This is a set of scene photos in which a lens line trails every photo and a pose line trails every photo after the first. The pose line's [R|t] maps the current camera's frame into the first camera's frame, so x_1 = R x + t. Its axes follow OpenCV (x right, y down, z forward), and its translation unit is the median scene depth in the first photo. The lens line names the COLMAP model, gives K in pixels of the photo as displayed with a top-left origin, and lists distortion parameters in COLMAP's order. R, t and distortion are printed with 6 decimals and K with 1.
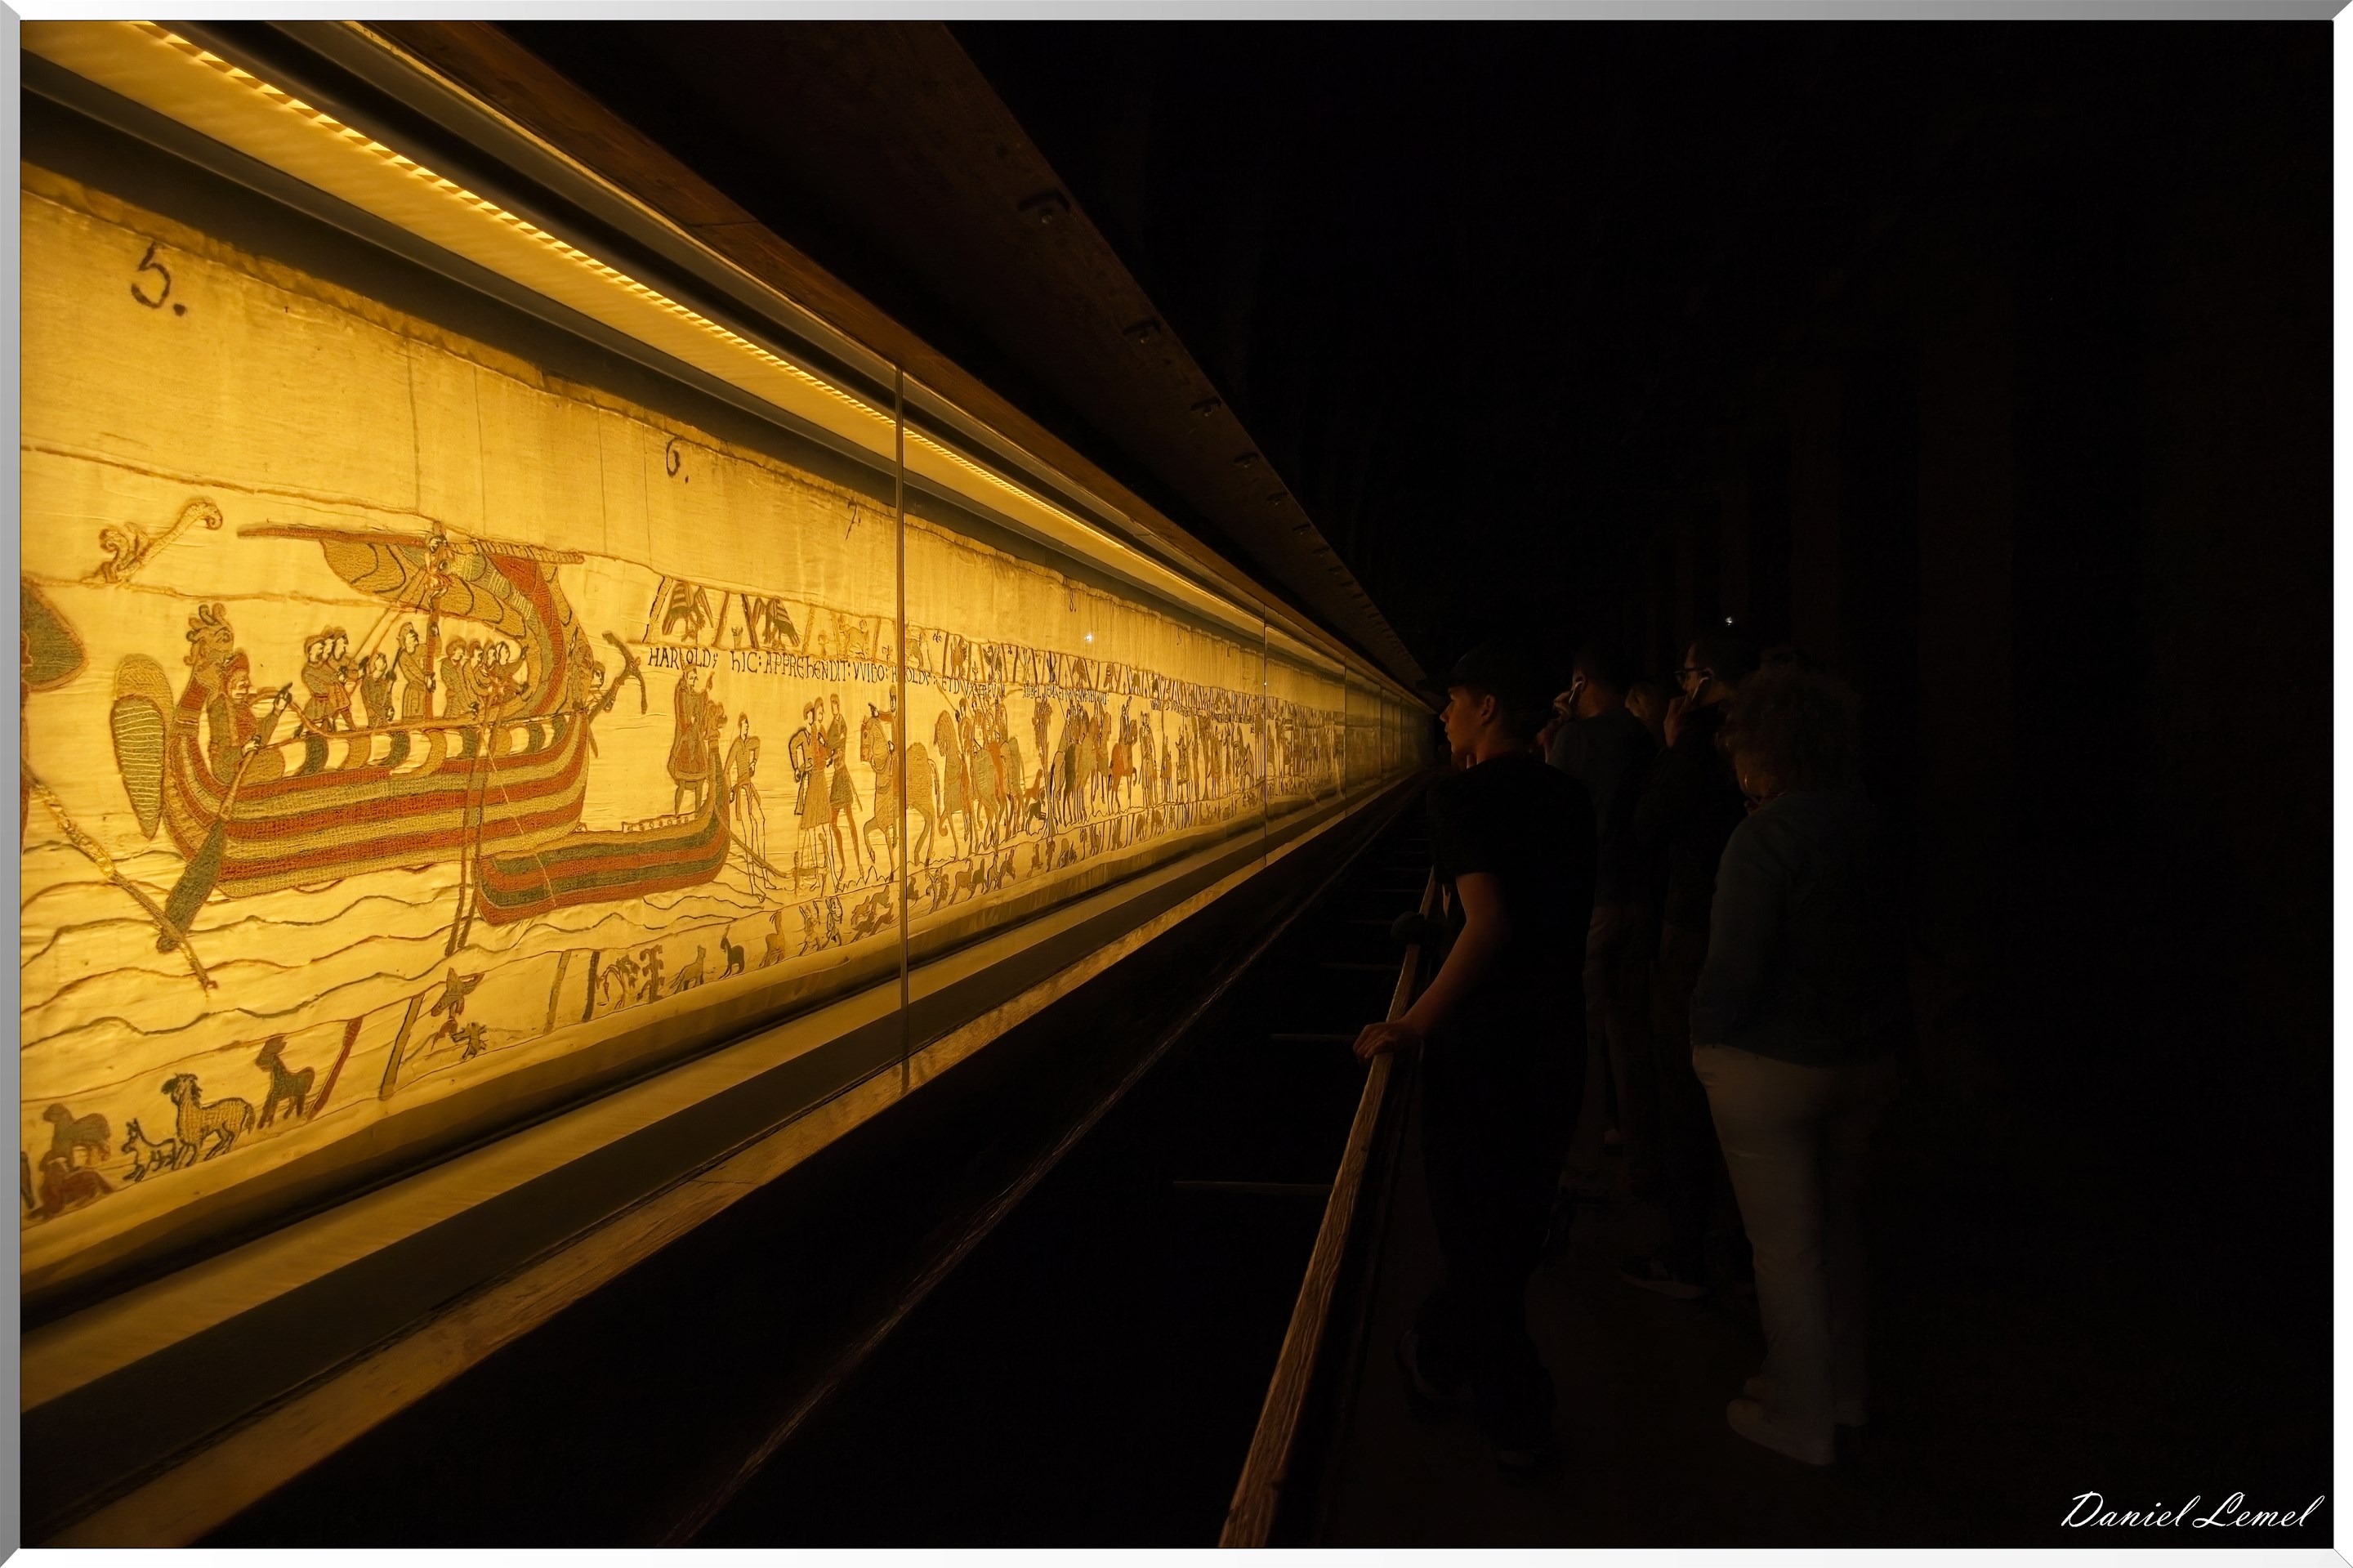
lens RADIAL K [[1696.8, 0, 1178.9], [0, 1696.8, 780.1], [0, 0, 1]] dist [0.009979, -0.014079]
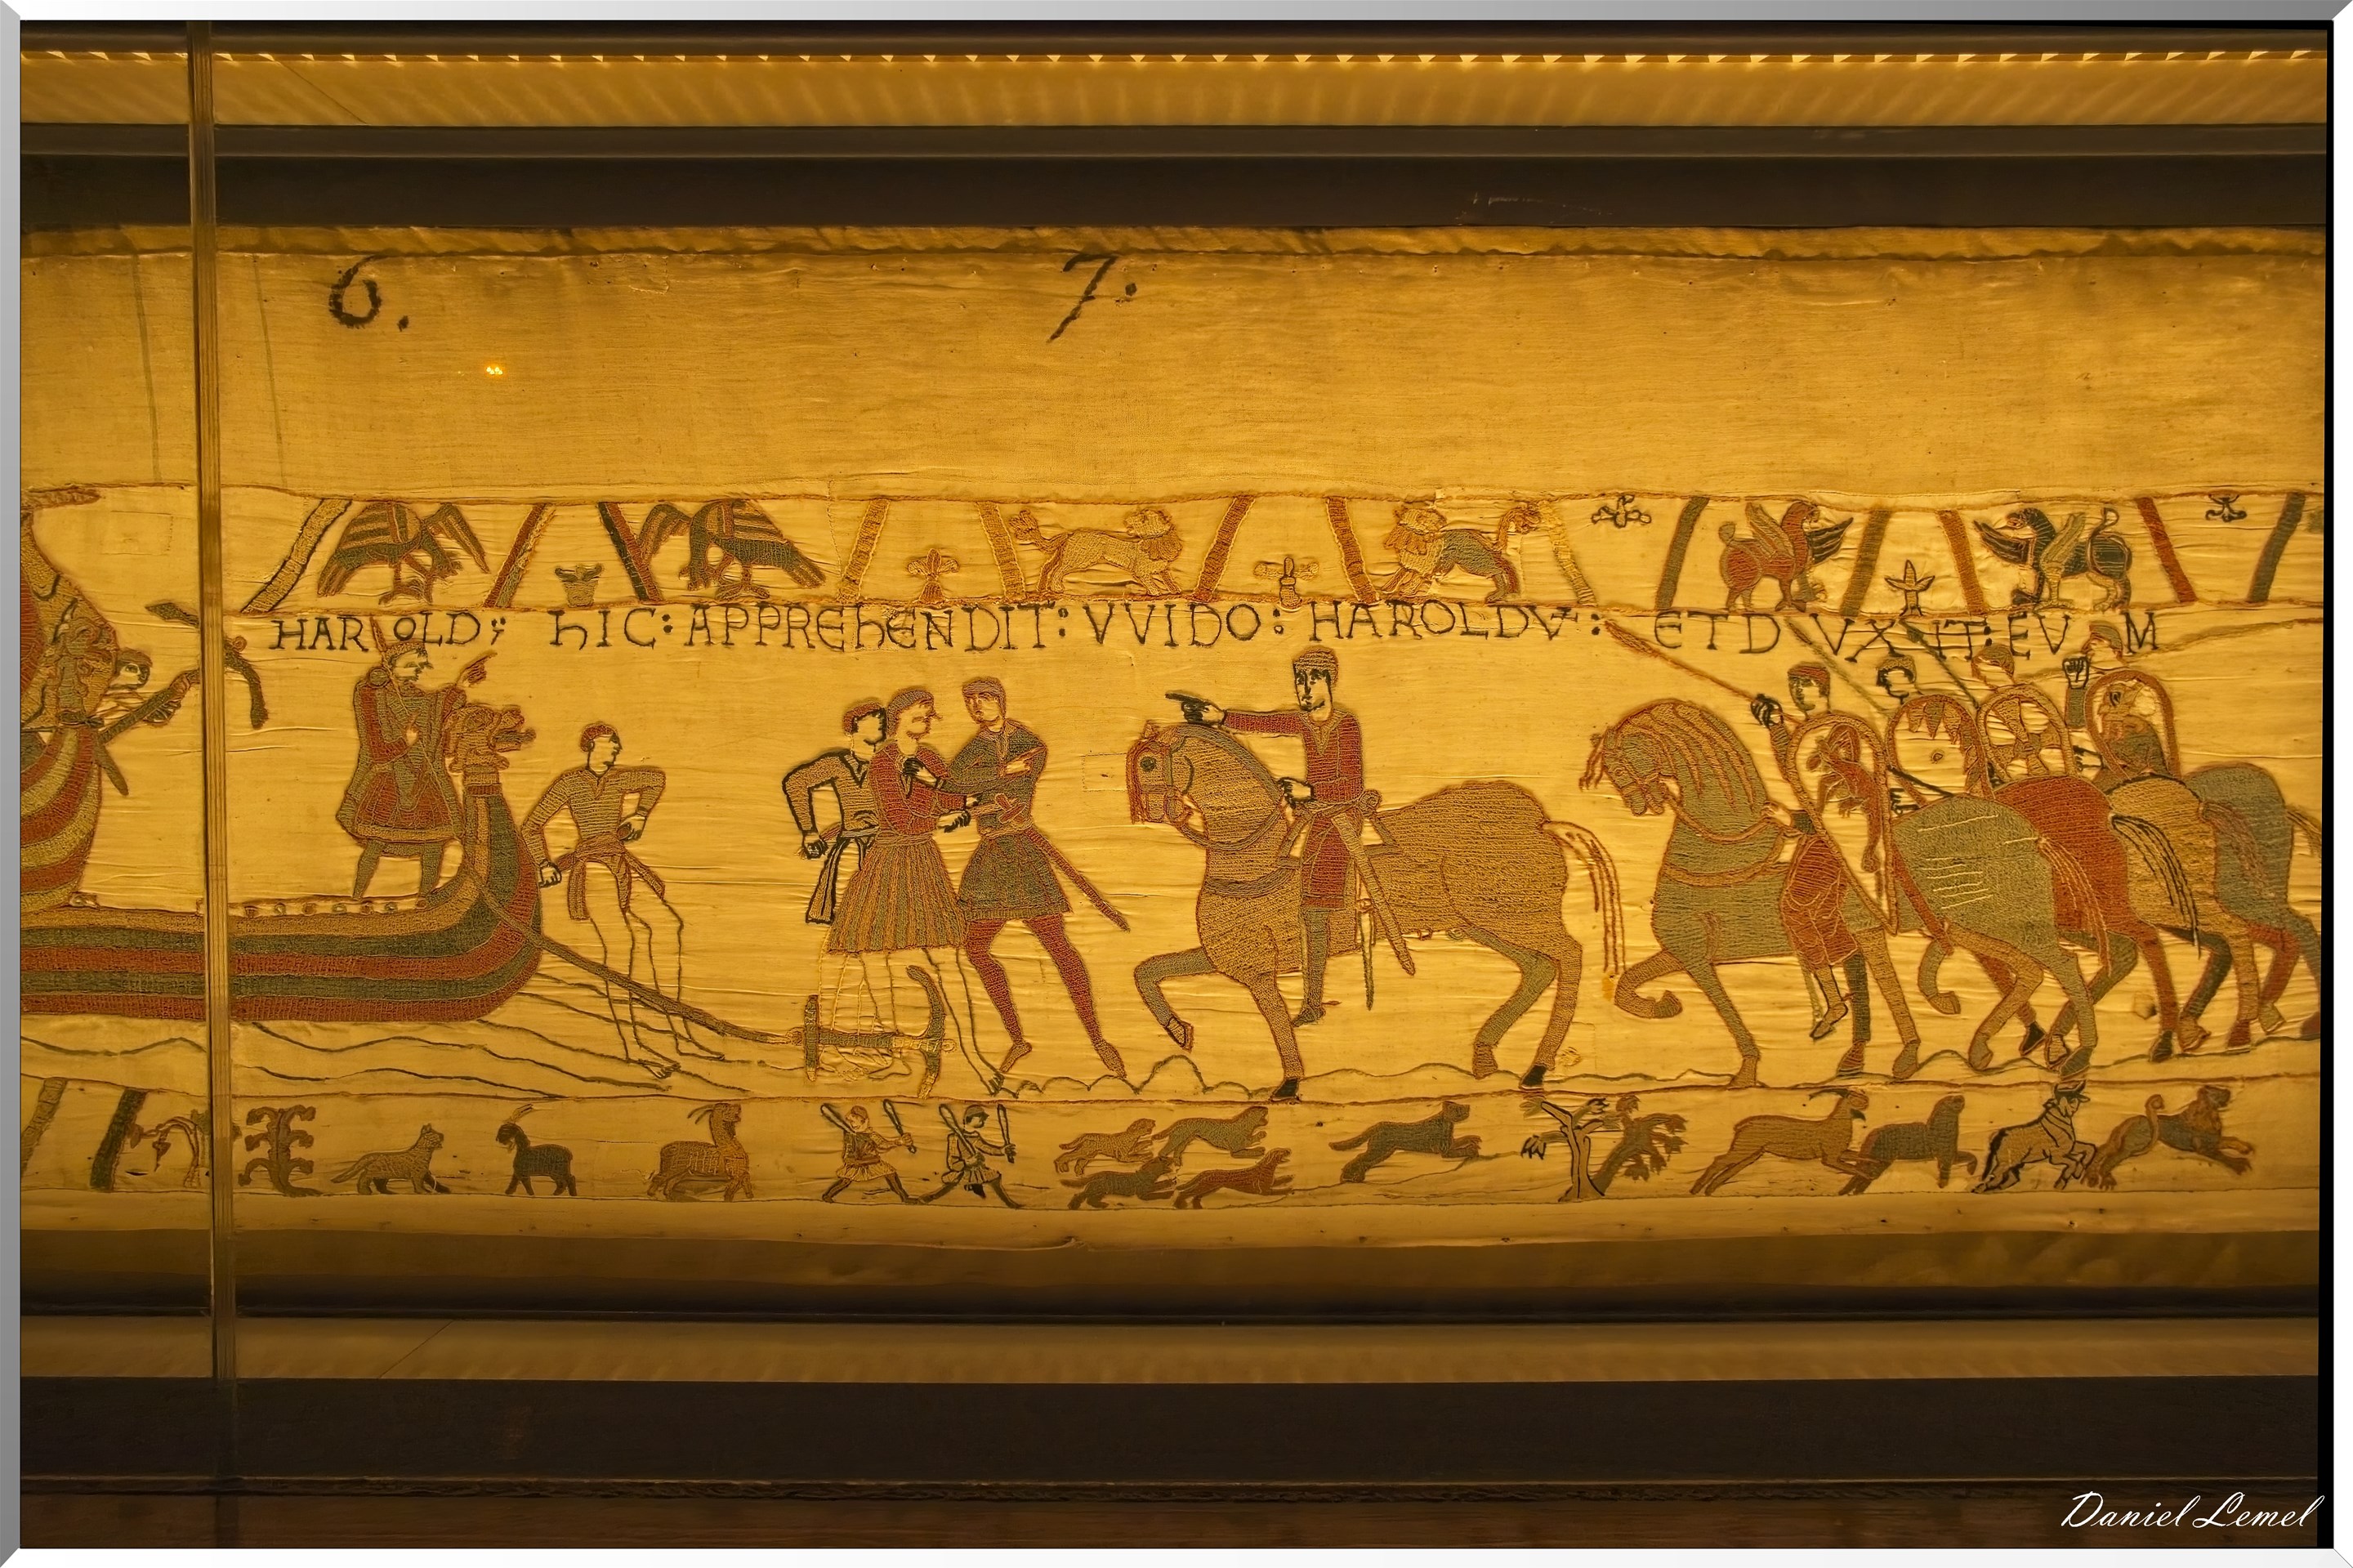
lens RADIAL K [[1327.3, 0, 1177.6], [0, 1327.3, 802.3], [0, 0, 1]] dist [0.000820, 0.004338]
pose [[0.163540, 0.029988, -0.986081, 0.196248], [-0.027327, 0.999292, 0.025858, -0.030425], [0.986158, 0.022718, 0.164244, 1.129984]]
